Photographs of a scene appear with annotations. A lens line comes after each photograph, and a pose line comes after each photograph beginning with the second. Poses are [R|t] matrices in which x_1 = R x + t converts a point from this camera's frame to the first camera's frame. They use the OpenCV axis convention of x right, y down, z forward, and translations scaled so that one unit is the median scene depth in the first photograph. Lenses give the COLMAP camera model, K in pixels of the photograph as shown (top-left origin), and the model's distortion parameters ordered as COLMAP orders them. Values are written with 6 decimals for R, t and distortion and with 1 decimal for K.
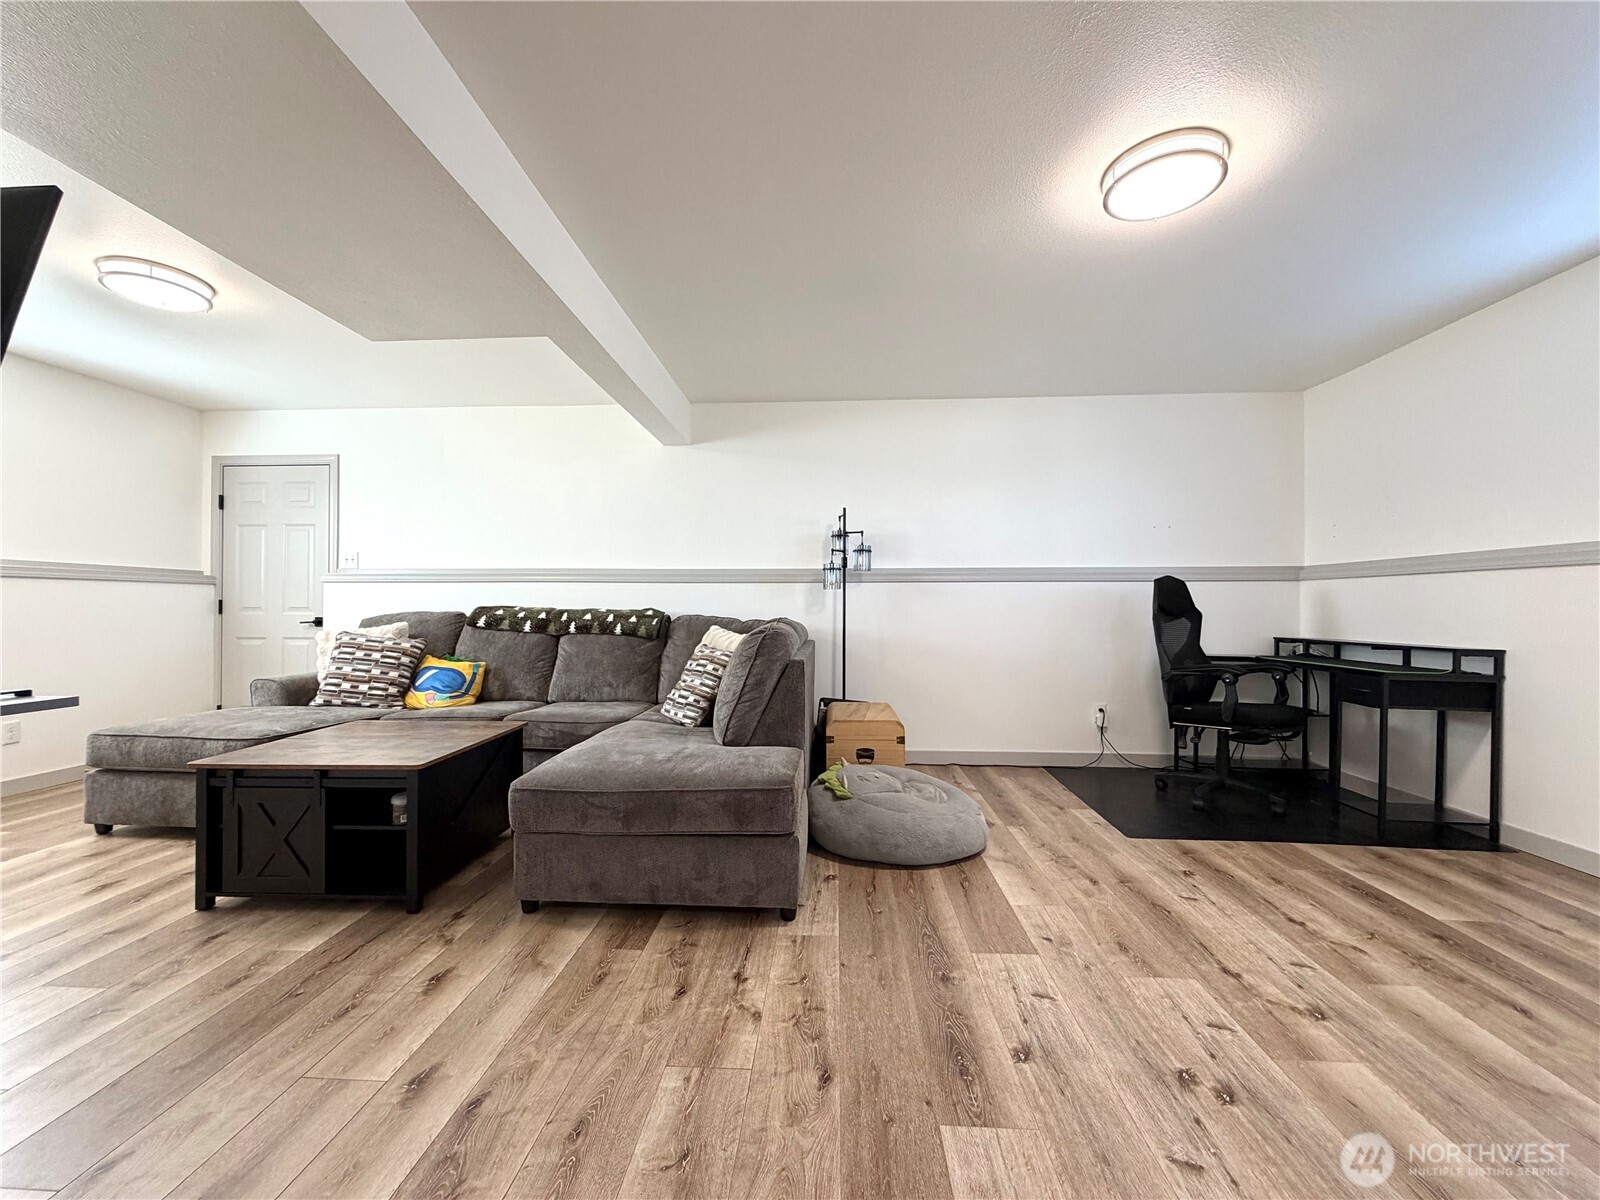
lens RADIAL K [[639.6, 0, 795.8], [0, 639.6, 603.6], [0, 0, 1]] dist [0.000789, -0.000431]
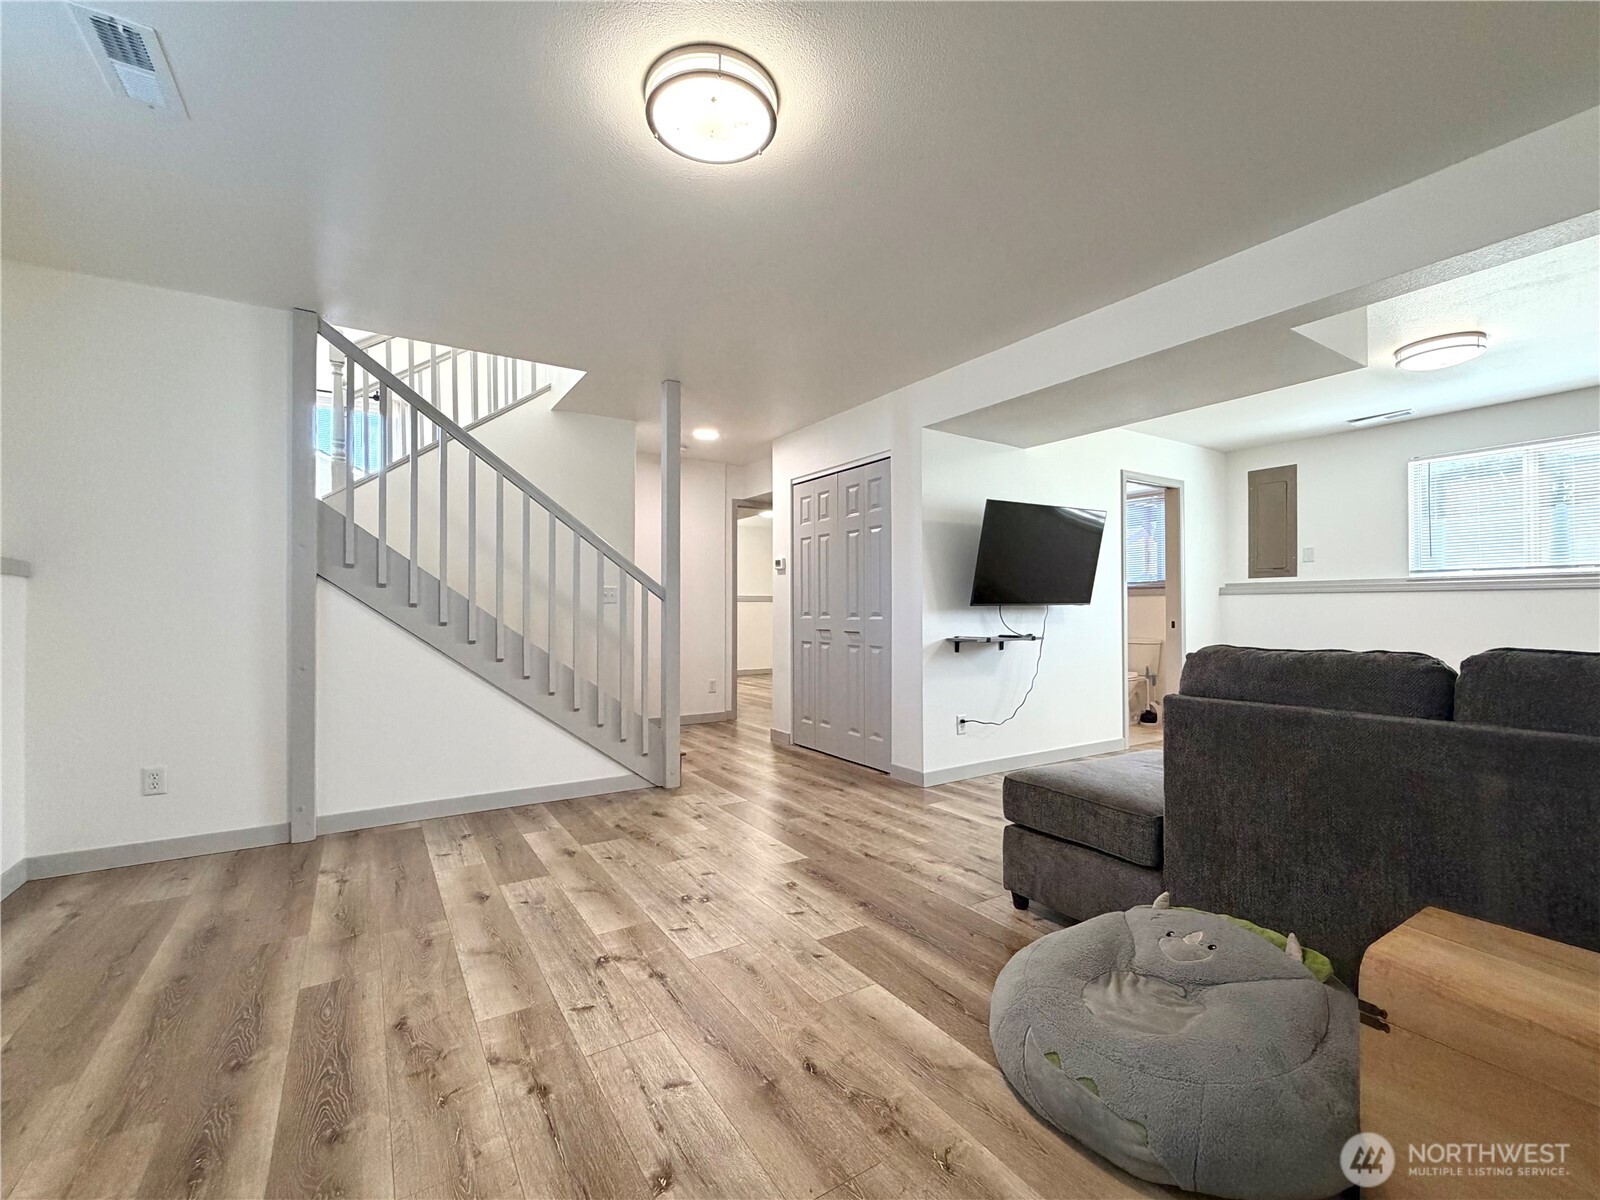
lens RADIAL K [[689.5, 0, 802.0], [0, 689.5, 602.5], [0, 0, 1]] dist [0.000622, 0.000255]
pose [[-0.806869, -0.007376, -0.590684, 0.573880], [0.001837, 0.999886, -0.014995, -0.002165], [0.590727, -0.013184, -0.806763, 1.016136]]
